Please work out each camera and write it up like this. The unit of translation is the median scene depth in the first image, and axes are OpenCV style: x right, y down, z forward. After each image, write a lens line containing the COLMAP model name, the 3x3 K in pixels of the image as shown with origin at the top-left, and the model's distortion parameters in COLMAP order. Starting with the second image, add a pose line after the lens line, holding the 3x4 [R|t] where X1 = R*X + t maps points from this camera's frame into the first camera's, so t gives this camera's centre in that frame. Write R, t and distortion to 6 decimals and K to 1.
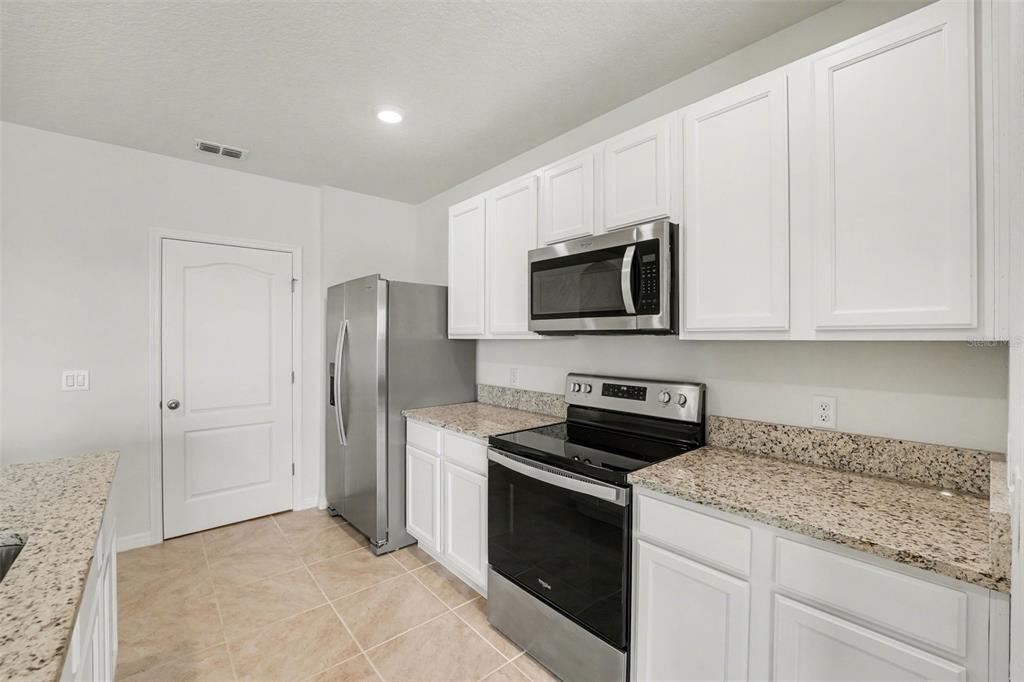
lens RADIAL K [[421.5, 0, 511.8], [0, 421.5, 342.0], [0, 0, 1]] dist [-0.023857, 0.002030]
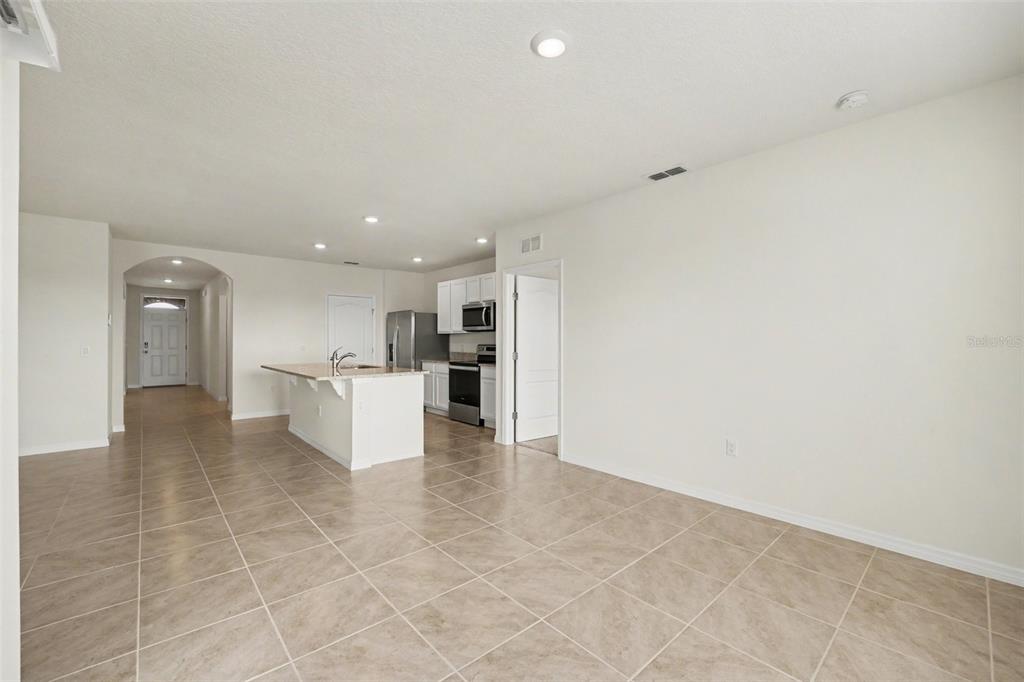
lens RADIAL K [[421.5, 0, 510.1], [0, 421.5, 340.3], [0, 0, 1]] dist [-0.023857, 0.002030]
pose [[0.999969, -0.003127, 0.007192, 0.359333], [0.003180, 0.999968, -0.007294, 0.070595], [-0.007169, 0.007316, 0.999948, -2.069359]]
